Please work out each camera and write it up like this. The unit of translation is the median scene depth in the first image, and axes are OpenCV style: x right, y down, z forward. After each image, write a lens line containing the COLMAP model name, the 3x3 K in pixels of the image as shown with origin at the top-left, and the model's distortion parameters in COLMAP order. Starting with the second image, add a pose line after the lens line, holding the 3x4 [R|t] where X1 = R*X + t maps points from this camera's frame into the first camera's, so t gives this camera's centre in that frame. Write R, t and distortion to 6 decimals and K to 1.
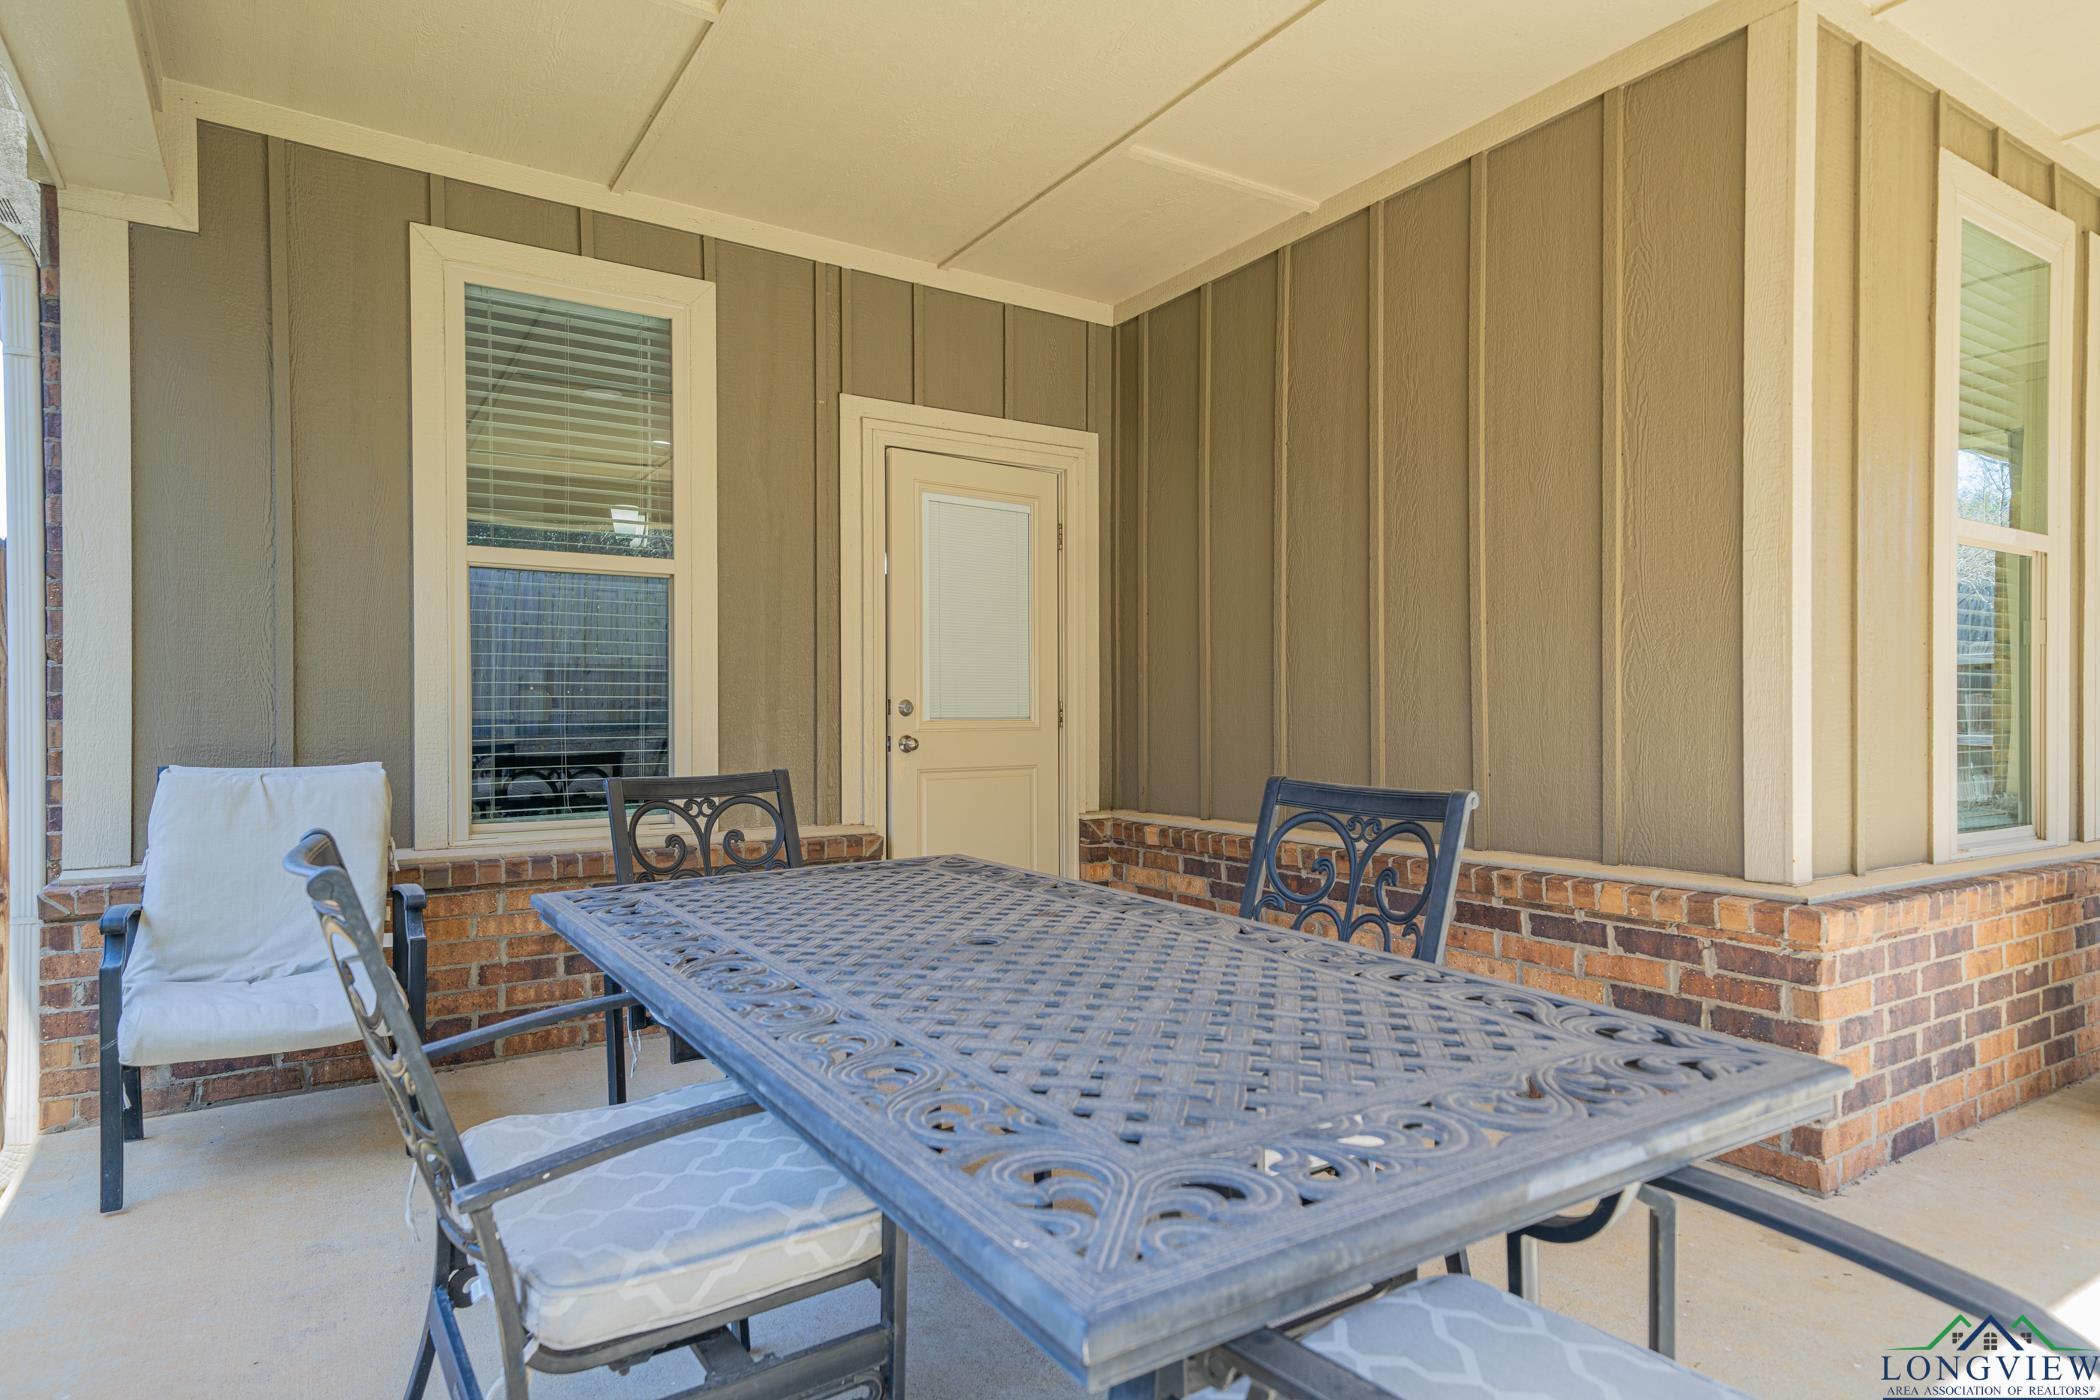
lens RADIAL K [[1087.3, 0, 1050.0], [0, 1087.3, 700.0], [0, 0, 1]] dist [0.023316, 0.000598]
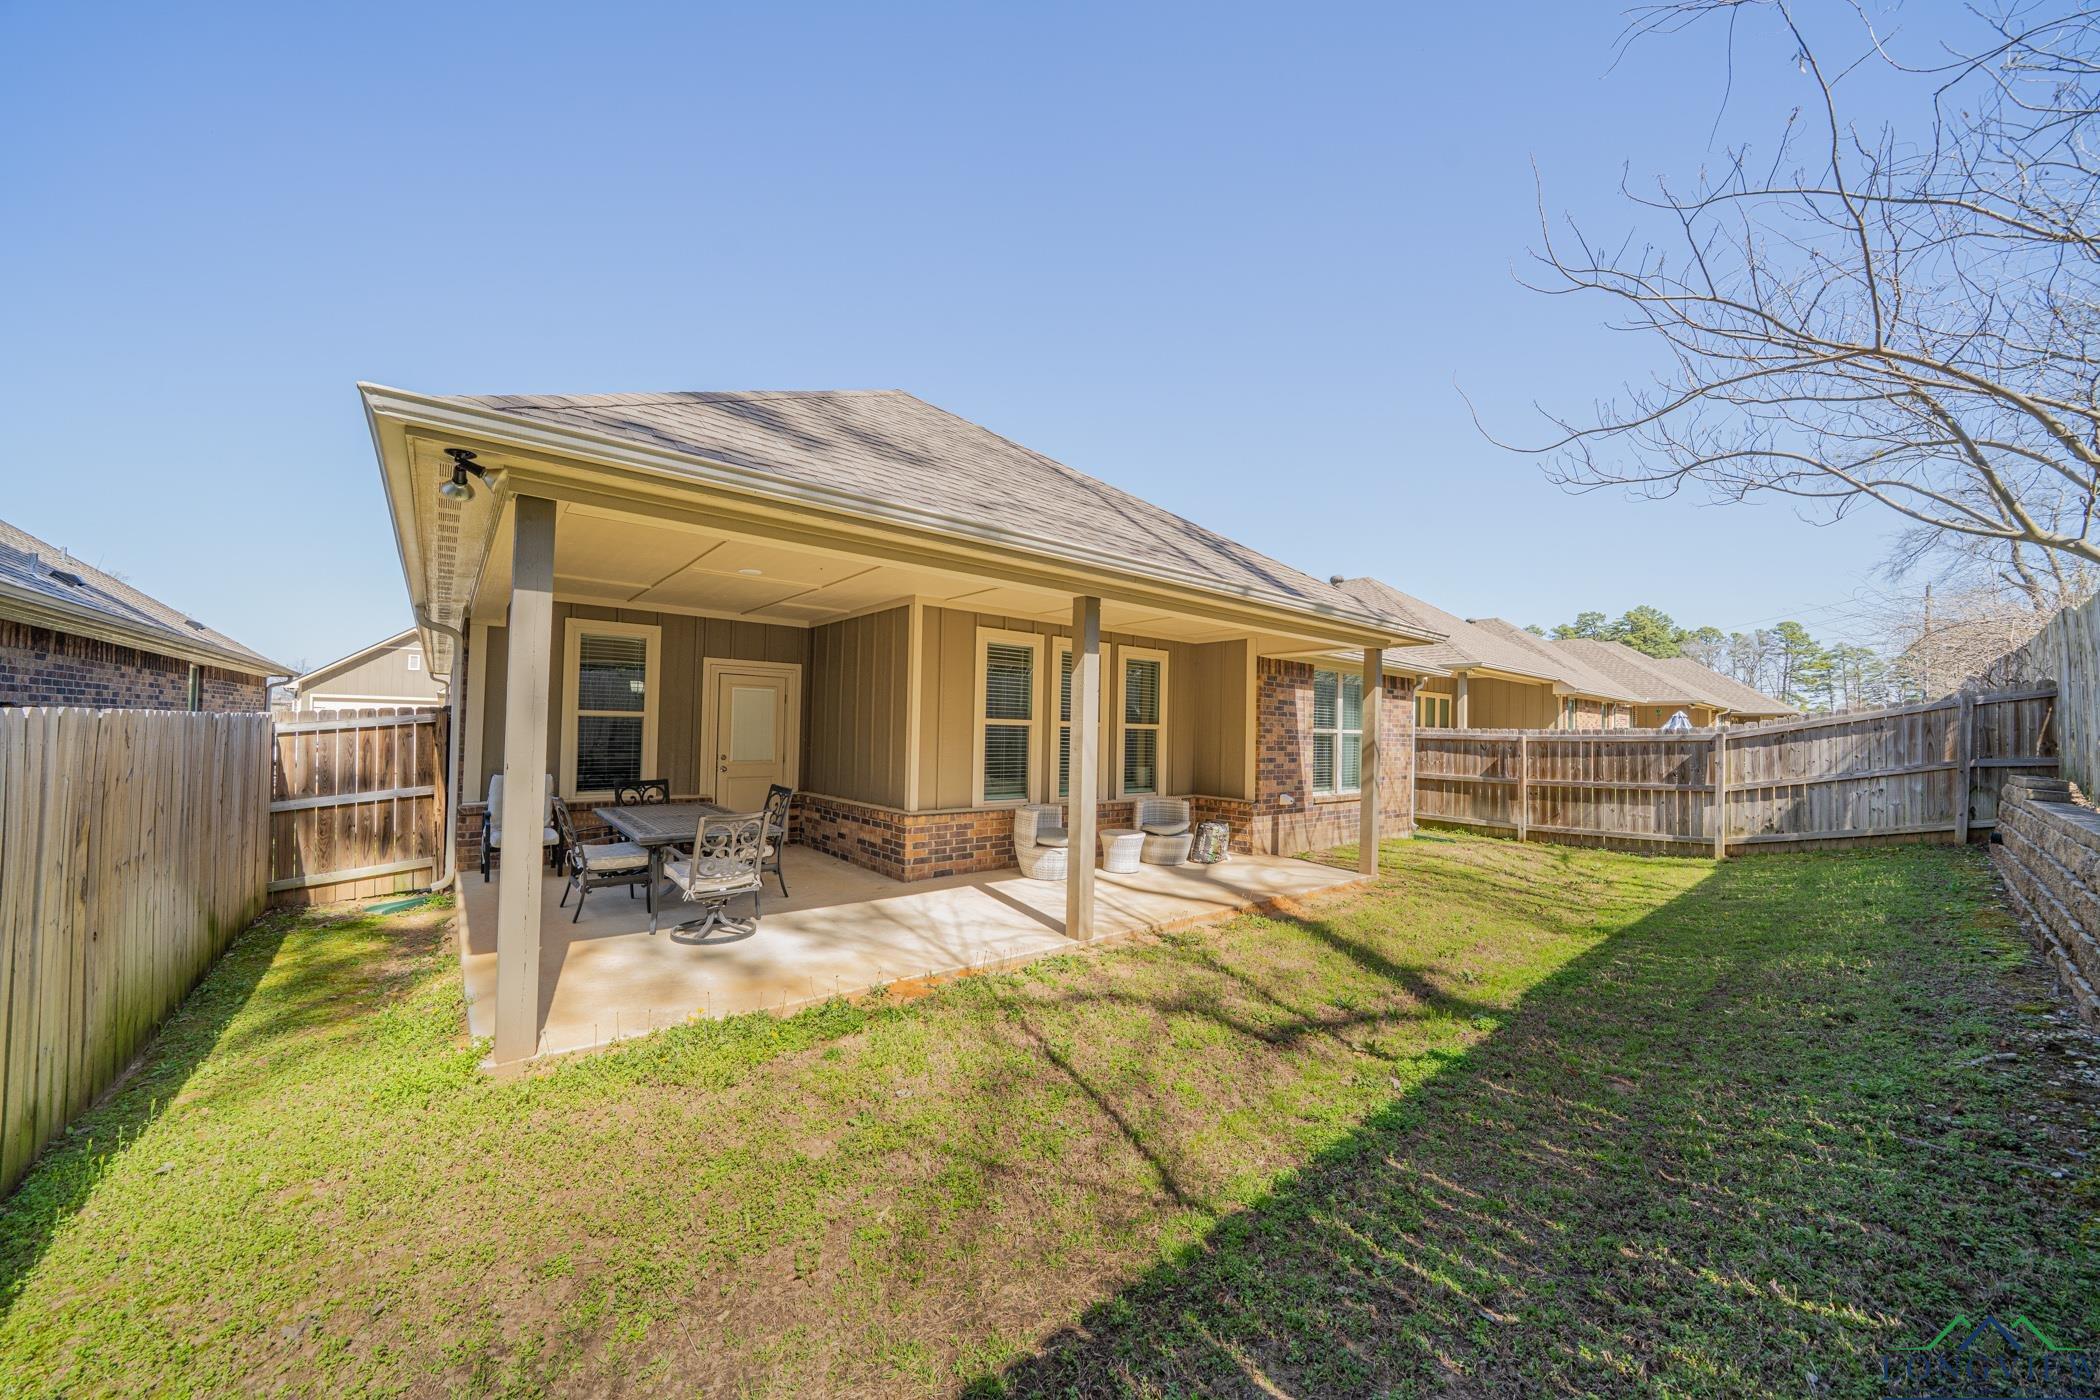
lens RADIAL K [[711.8, 0, 1042.2], [0, 711.8, 715.0], [0, 0, 1]] dist [-0.015825, -0.000205]
pose [[0.993960, 0.026468, 0.106507, 0.739167], [-0.024776, 0.999546, -0.017174, -0.138996], [-0.106913, 0.014431, 0.994164, -1.482422]]
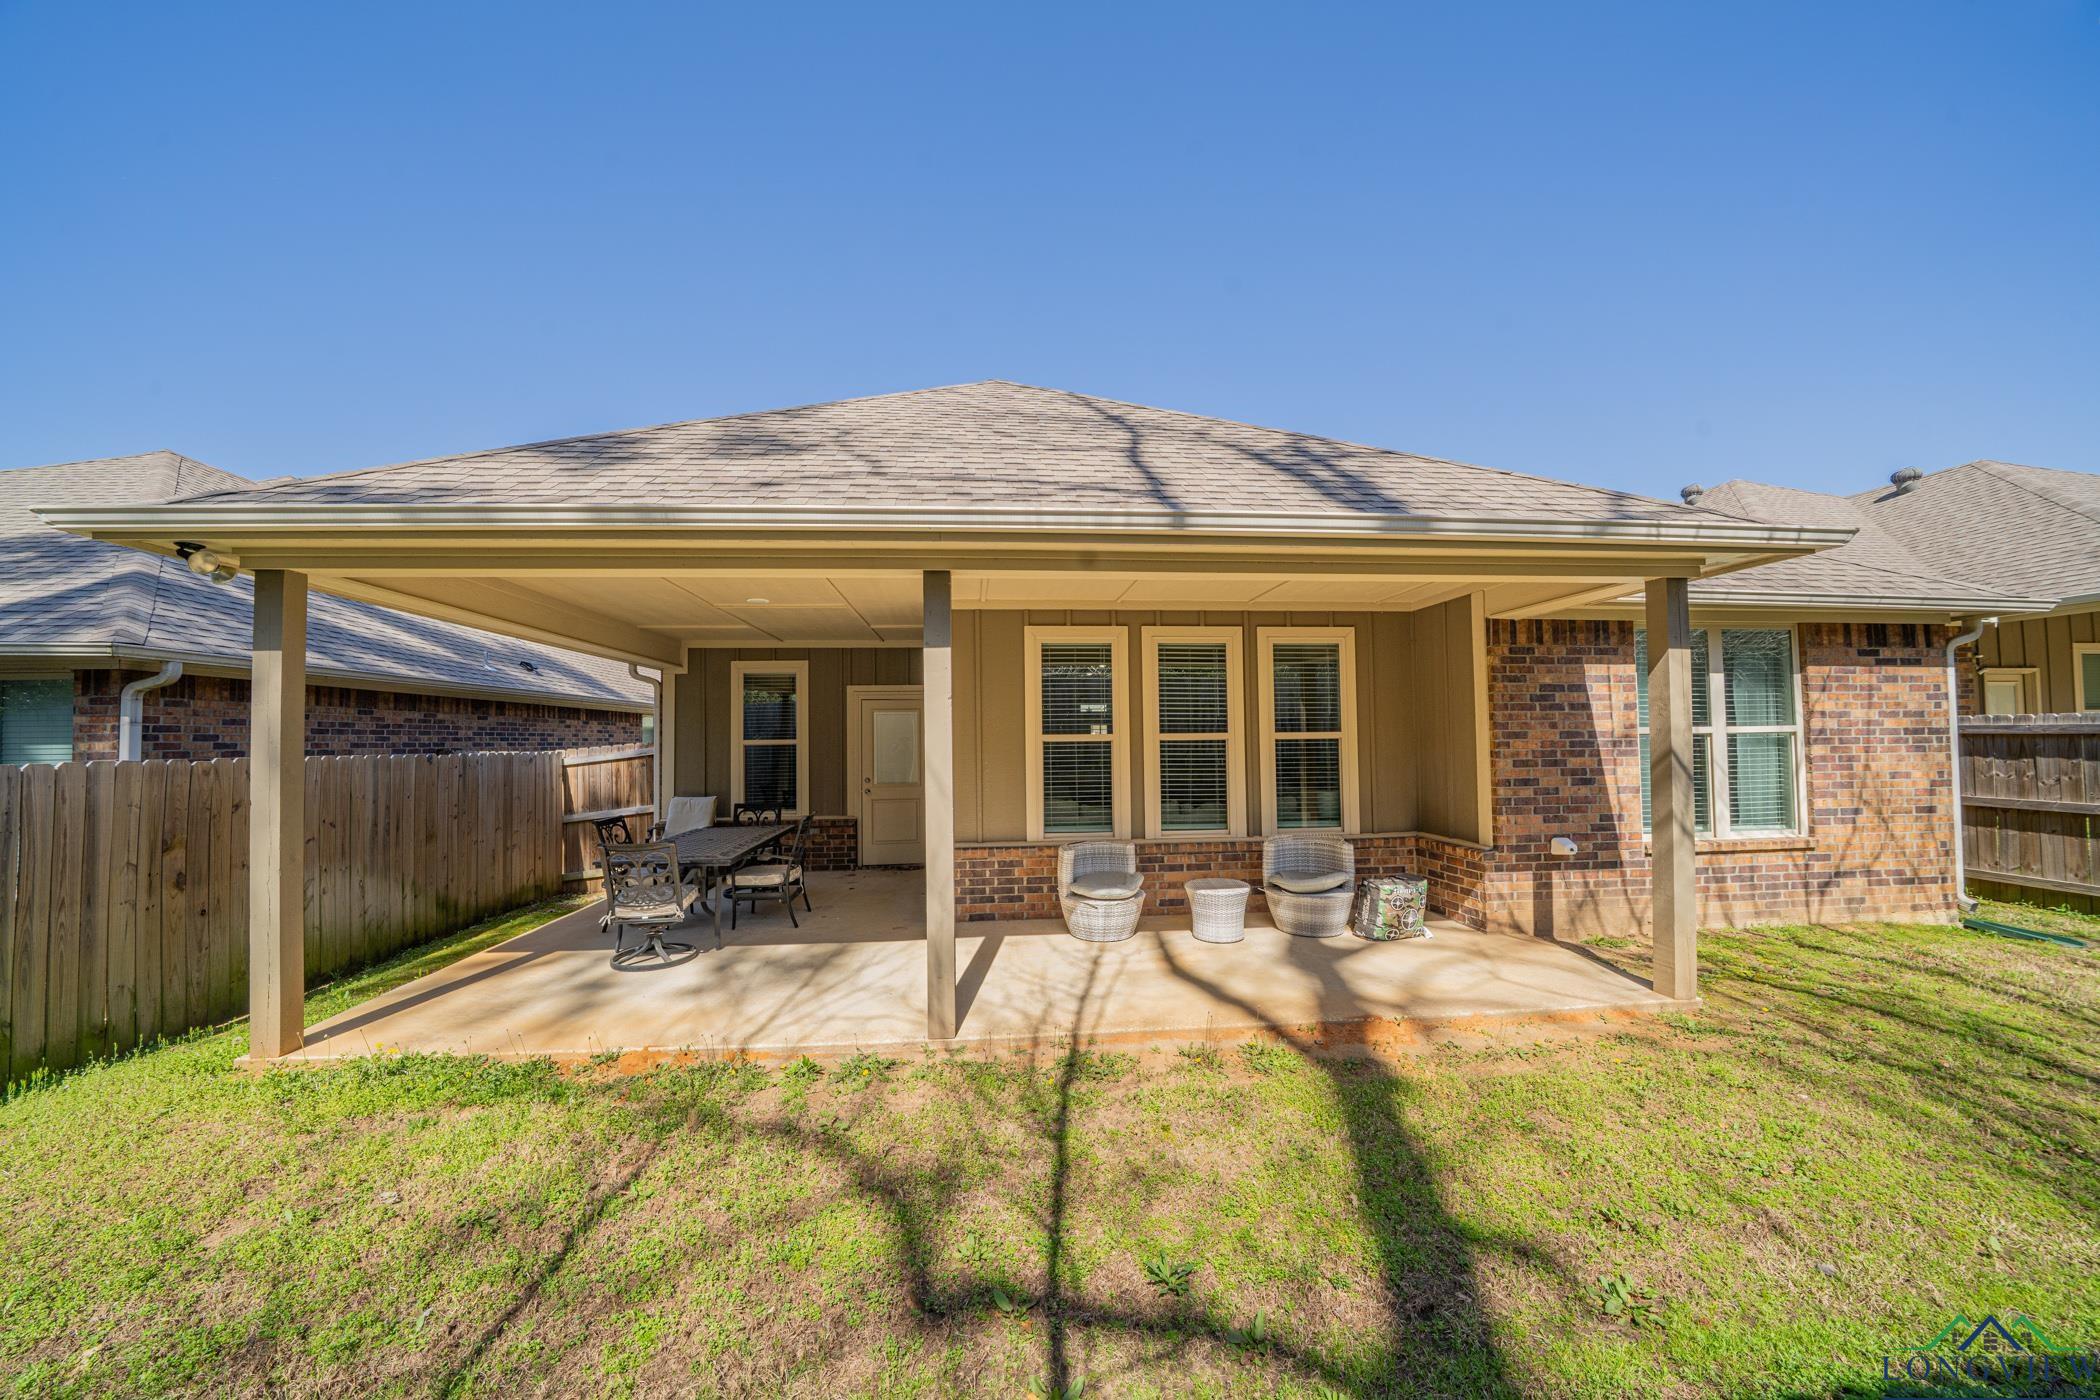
lens RADIAL K [[711.8, 0, 1042.2], [0, 711.8, 715.0], [0, 0, 1]] dist [-0.015825, -0.000205]
pose [[0.887716, -0.024131, -0.459759, 1.746600], [0.011526, 0.999477, -0.030204, -0.158880], [0.460247, 0.021513, 0.887530, -0.842460]]
